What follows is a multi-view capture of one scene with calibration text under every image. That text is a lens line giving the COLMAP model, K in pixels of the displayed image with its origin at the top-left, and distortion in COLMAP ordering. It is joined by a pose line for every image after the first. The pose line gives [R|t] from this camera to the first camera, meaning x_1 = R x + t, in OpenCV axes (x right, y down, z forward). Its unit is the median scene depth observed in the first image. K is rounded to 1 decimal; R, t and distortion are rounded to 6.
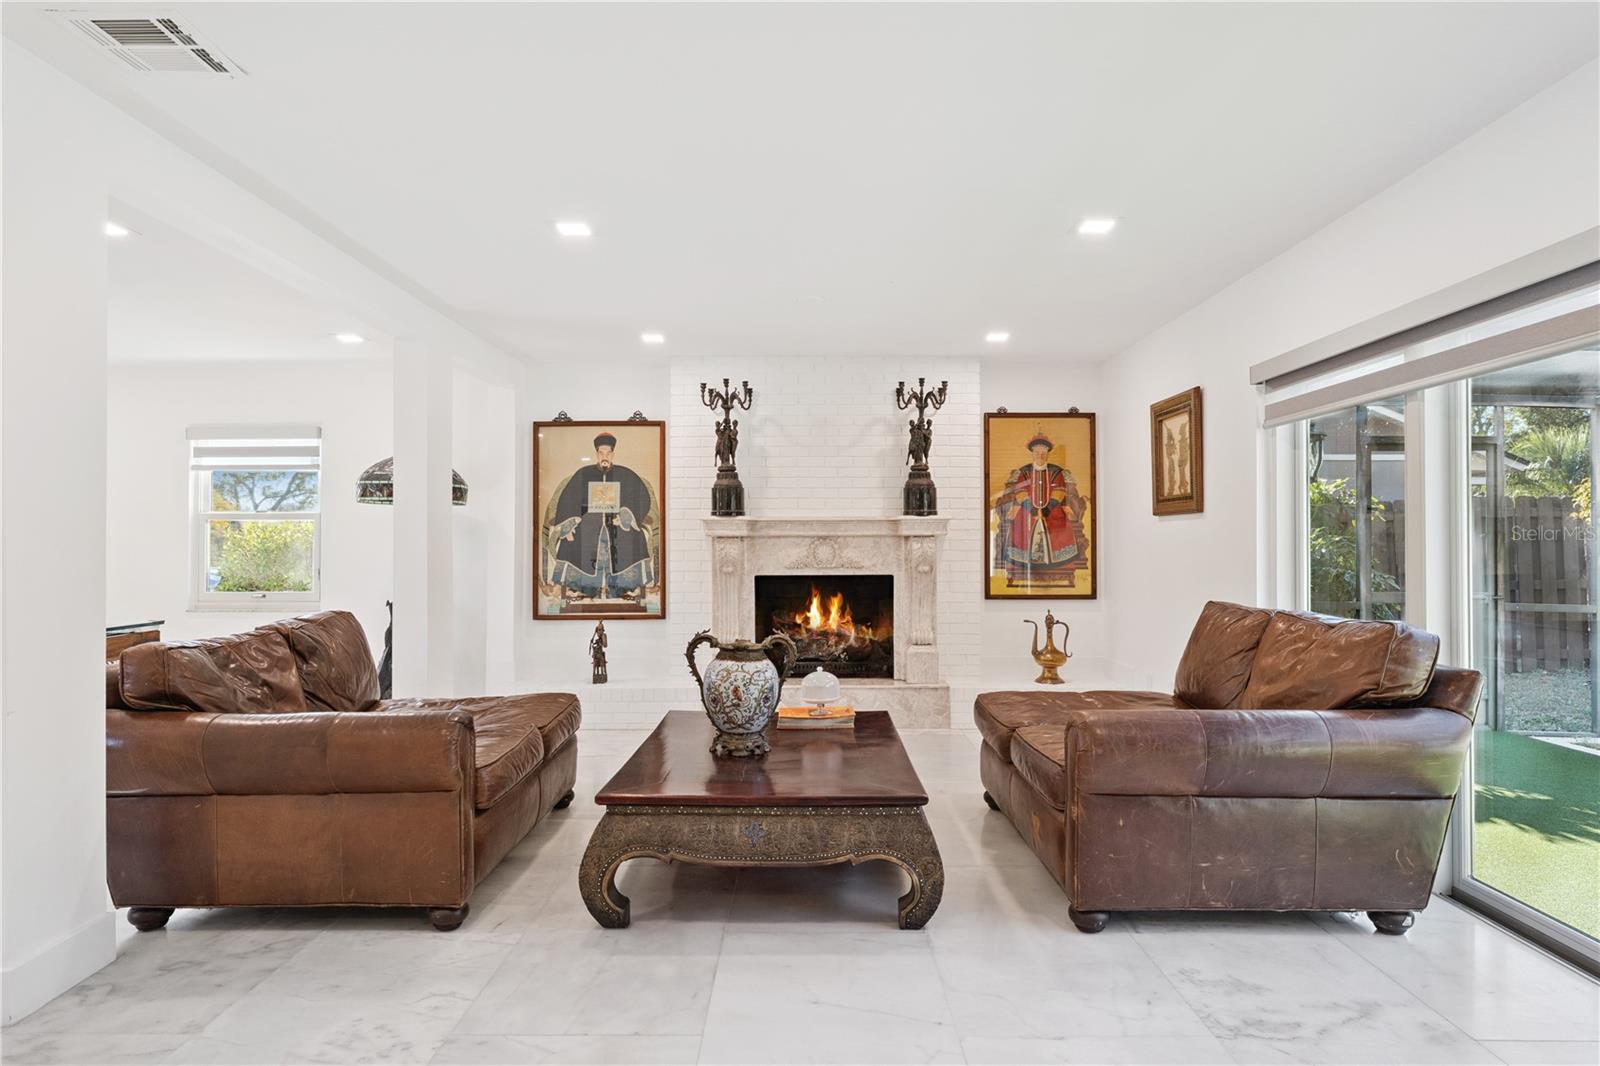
lens RADIAL K [[938.9, 0, 798.2], [0, 938.9, 534.5], [0, 0, 1]] dist [-0.003162, -0.002204]
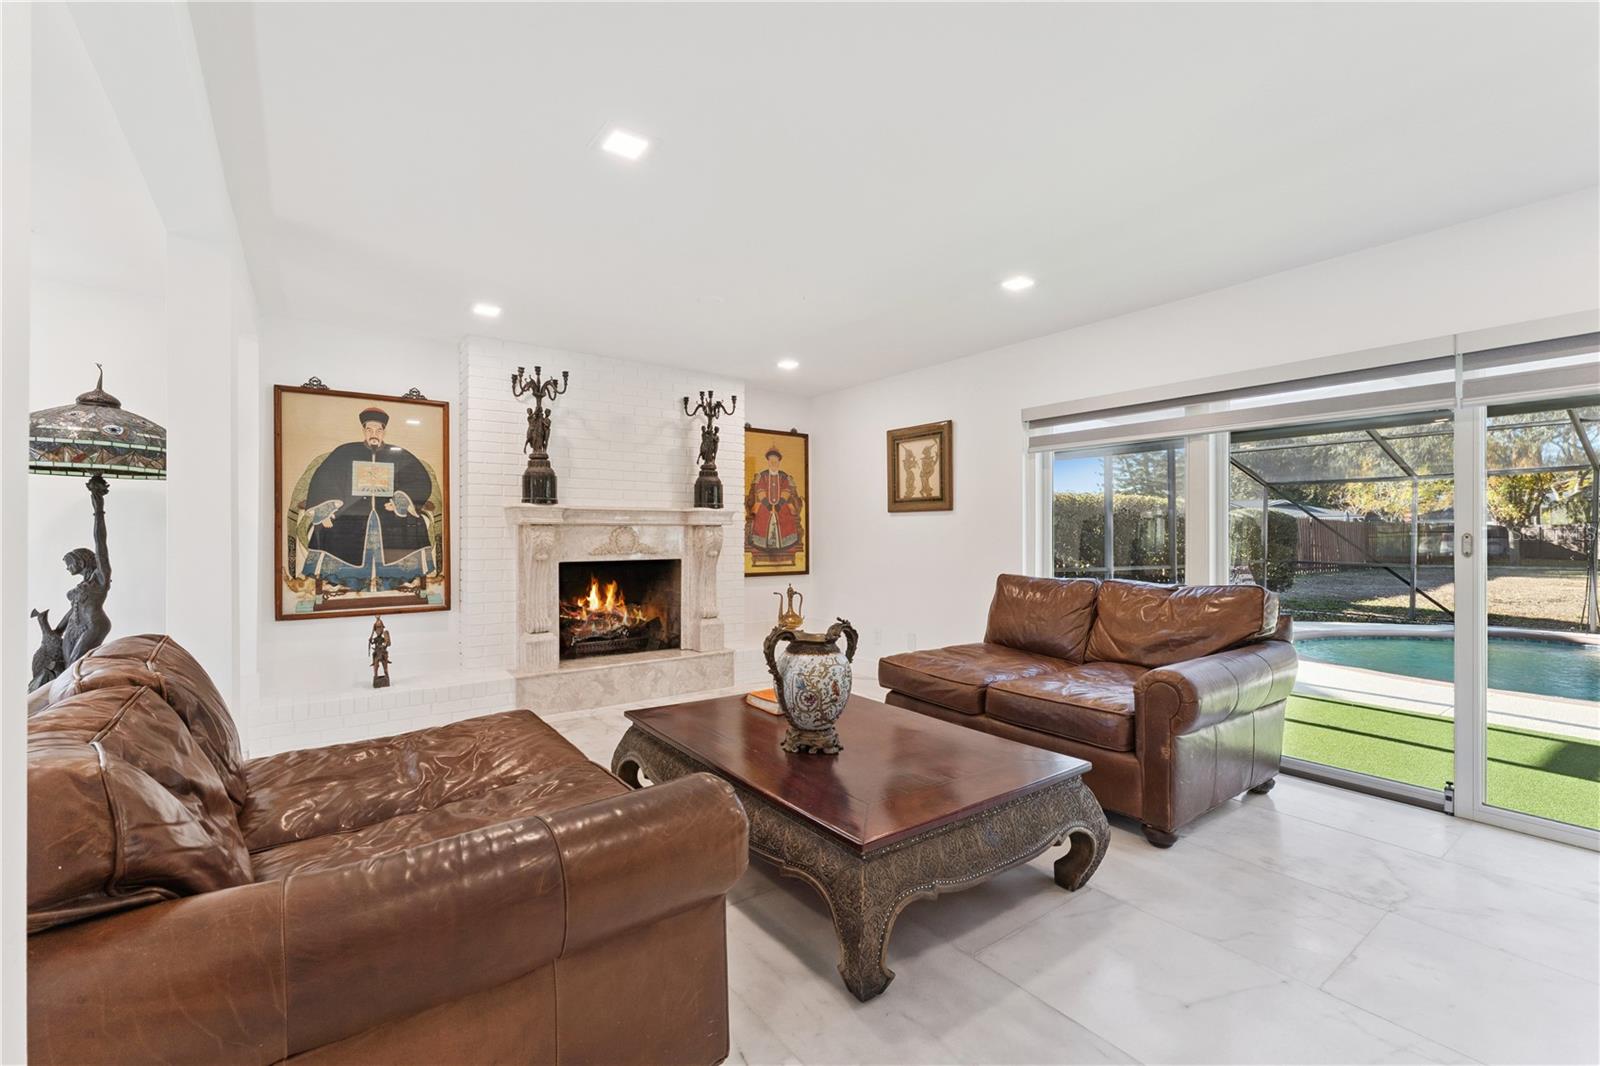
lens RADIAL K [[670.3, 0, 797.1], [0, 670.3, 531.1], [0, 0, 1]] dist [0.001741, 0.000584]
pose [[0.811066, 0.004812, 0.584935, -0.255582], [-0.009320, 0.999946, 0.004696, 0.003344], [-0.584880, -0.009260, 0.811067, 0.242217]]
